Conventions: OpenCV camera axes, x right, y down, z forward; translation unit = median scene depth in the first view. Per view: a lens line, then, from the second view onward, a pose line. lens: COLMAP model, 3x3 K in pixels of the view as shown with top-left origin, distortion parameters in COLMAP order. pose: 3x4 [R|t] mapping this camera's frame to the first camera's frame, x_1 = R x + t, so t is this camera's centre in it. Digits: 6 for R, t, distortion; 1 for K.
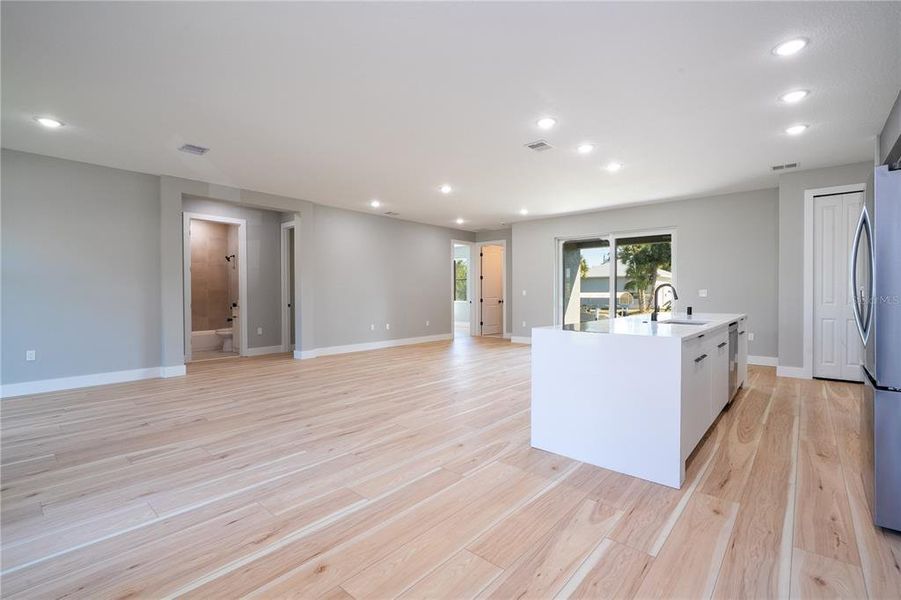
lens RADIAL K [[406.2, 0, 457.8], [0, 406.2, 298.0], [0, 0, 1]] dist [-0.005279, 0.003281]
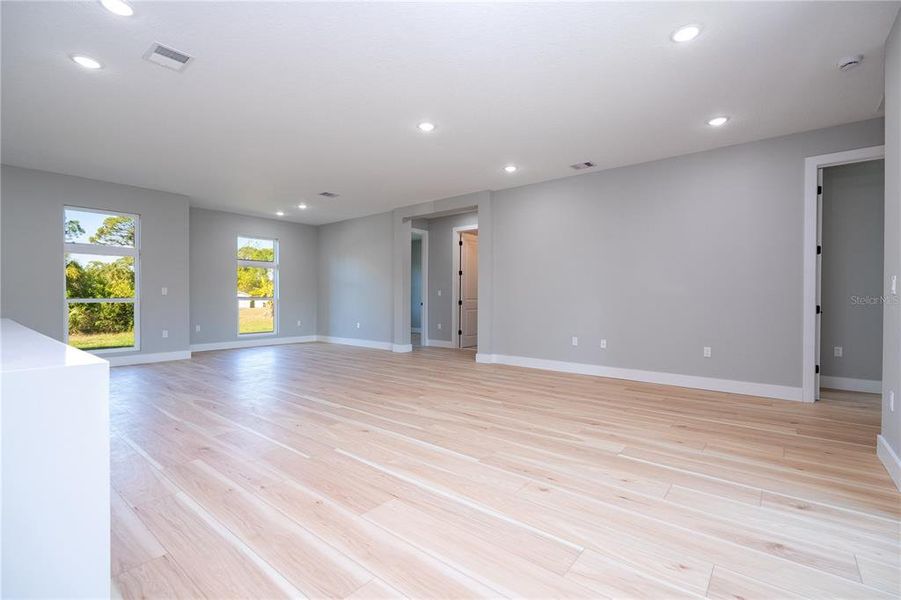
lens RADIAL K [[406.2, 0, 455.0], [0, 406.2, 300.1], [0, 0, 1]] dist [-0.005279, 0.003281]
pose [[0.033587, 0.011442, -0.999370, 0.809134], [-0.015183, 0.999825, 0.010936, -0.002929], [0.999320, 0.014806, 0.033755, 1.337894]]
